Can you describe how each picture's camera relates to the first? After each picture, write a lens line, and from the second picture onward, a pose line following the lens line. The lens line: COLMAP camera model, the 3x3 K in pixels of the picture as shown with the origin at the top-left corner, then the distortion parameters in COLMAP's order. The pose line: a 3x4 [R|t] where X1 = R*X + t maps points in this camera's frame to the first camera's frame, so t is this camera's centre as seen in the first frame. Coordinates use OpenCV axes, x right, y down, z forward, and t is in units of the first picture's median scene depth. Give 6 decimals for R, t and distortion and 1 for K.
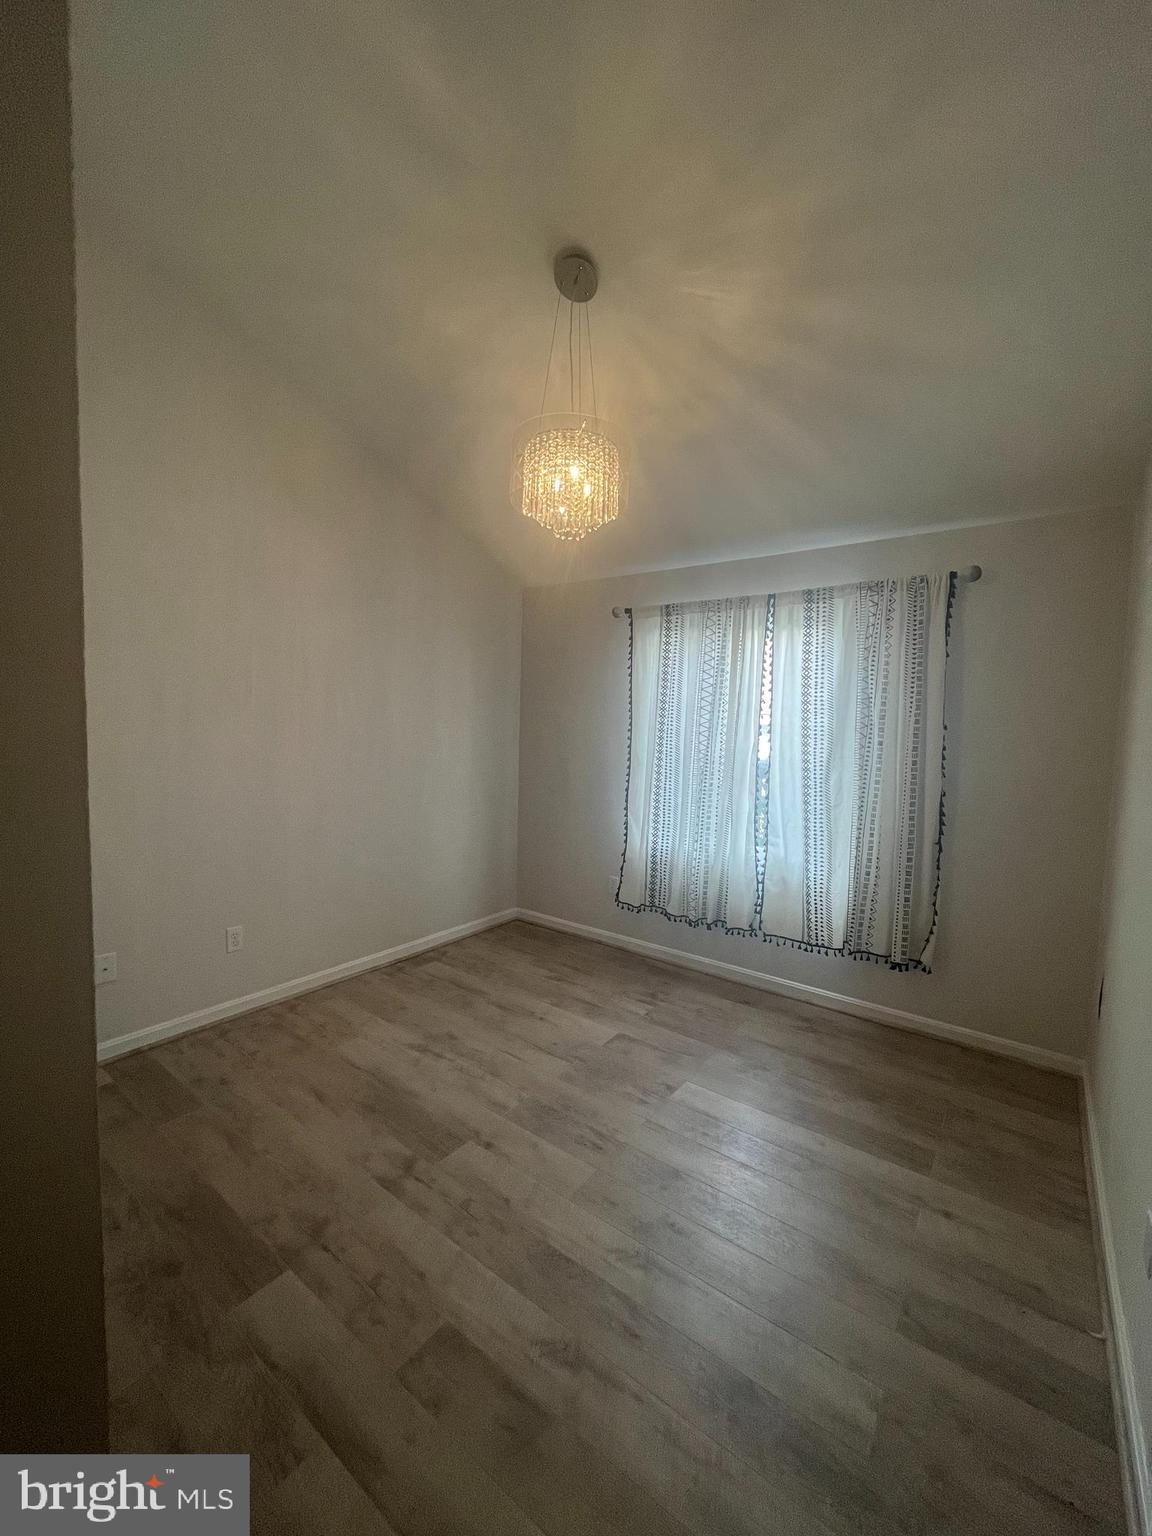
lens RADIAL K [[614.9, 0, 566.0], [0, 614.9, 760.5], [0, 0, 1]] dist [-0.000447, -0.000378]
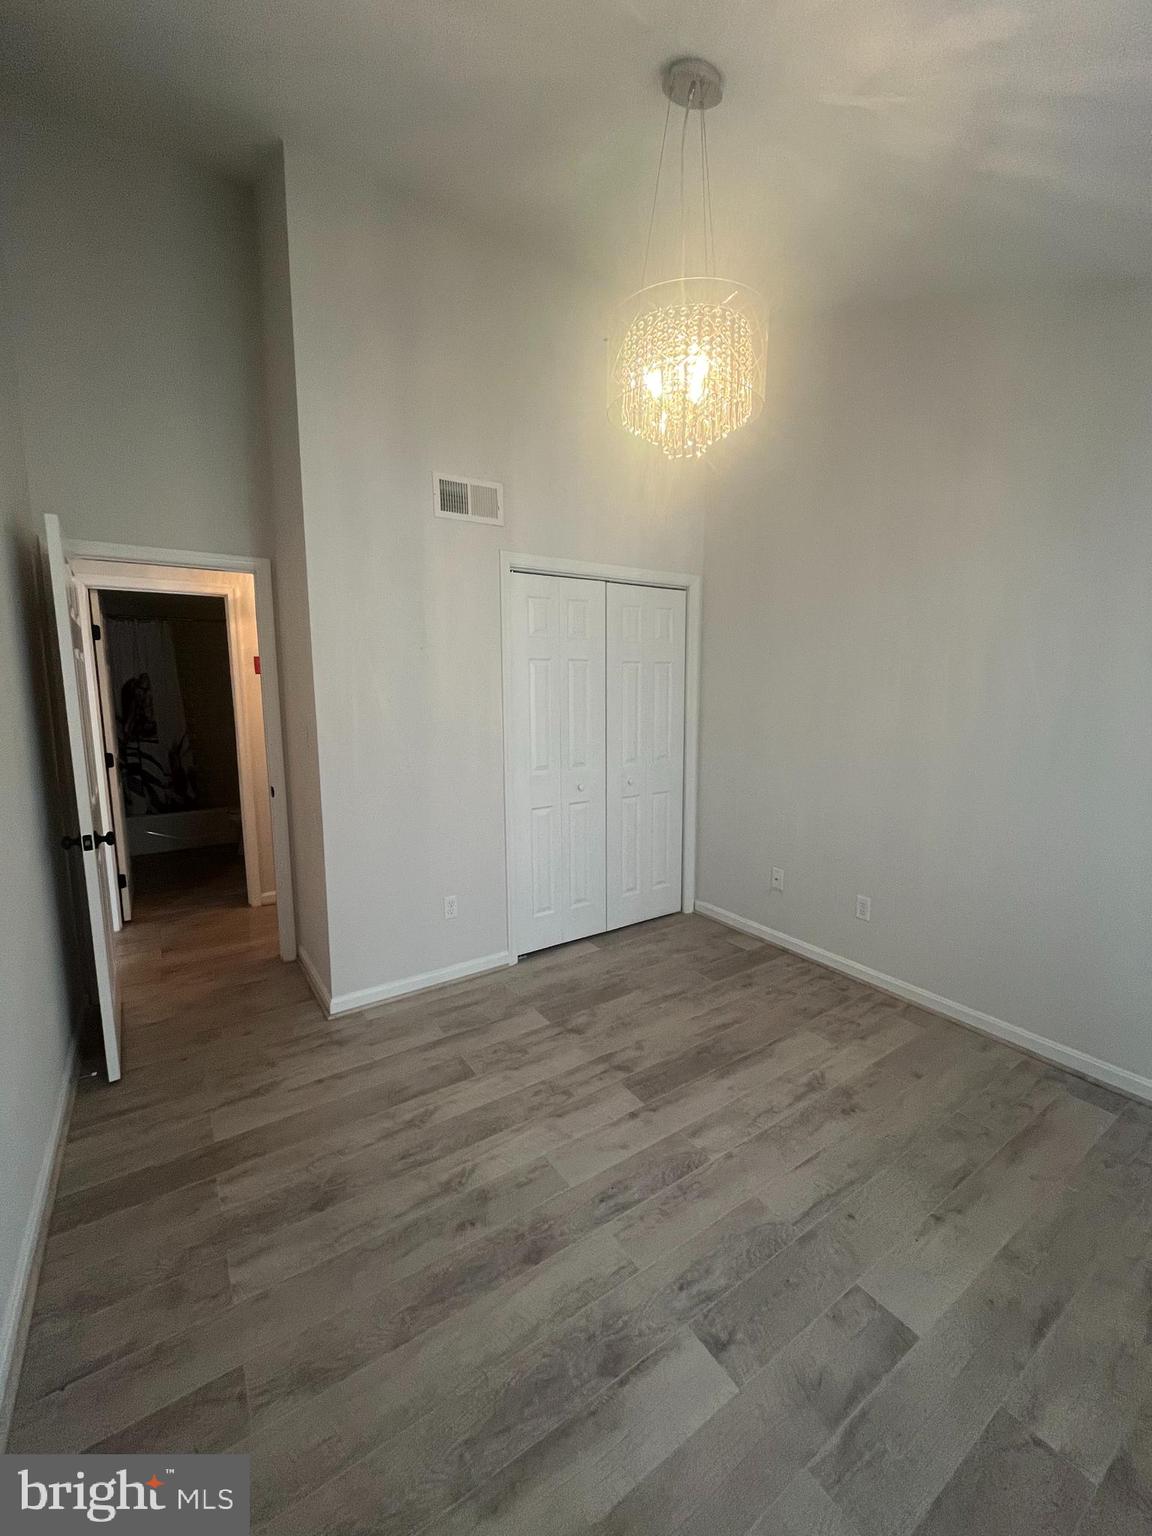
lens RADIAL K [[614.9, 0, 566.0], [0, 614.9, 760.5], [0, 0, 1]] dist [-0.000447, -0.000378]
pose [[-0.326449, 0.088370, -0.941075, 0.732988], [-0.064691, 0.991197, 0.115517, -0.054974], [0.942998, 0.098589, -0.317859, 1.048923]]
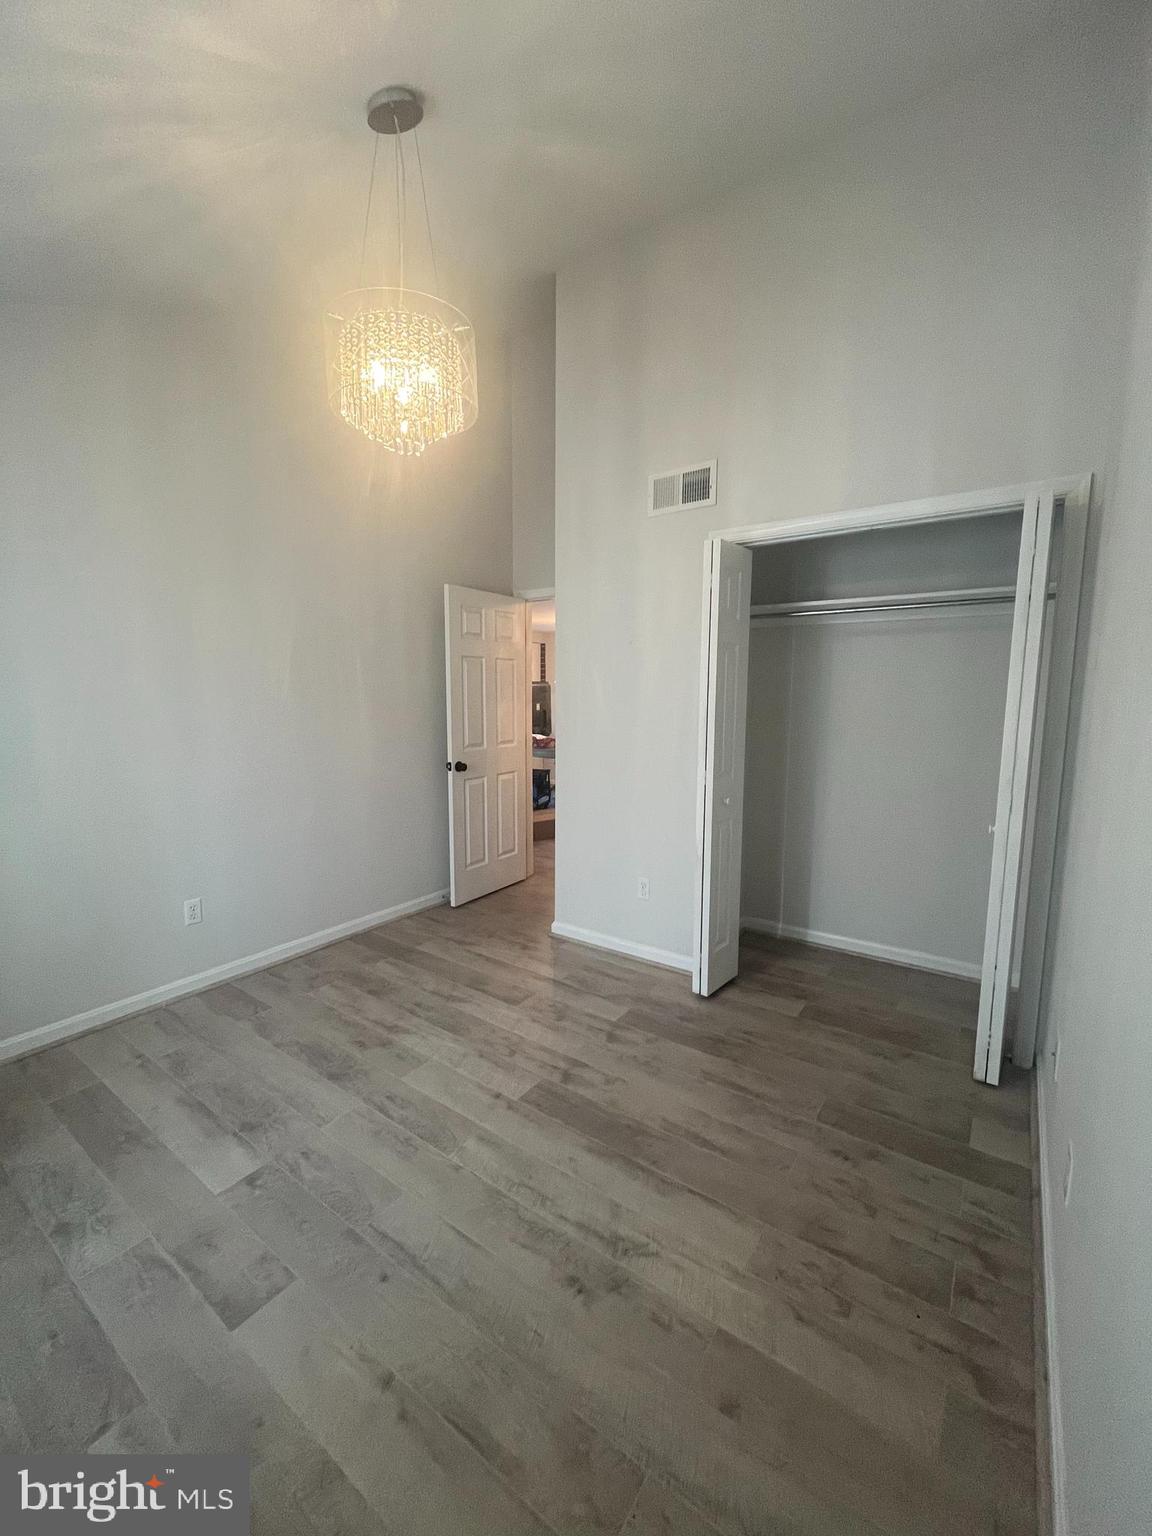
lens RADIAL K [[599.8, 0, 583.2], [0, 599.8, 783.1], [0, 0, 1]] dist [-0.001393, 0.000073]
pose [[-0.998233, -0.022921, -0.054829, -0.183229], [-0.034045, 0.976786, 0.211496, -0.096524], [0.048709, 0.212989, -0.975840, 1.701538]]
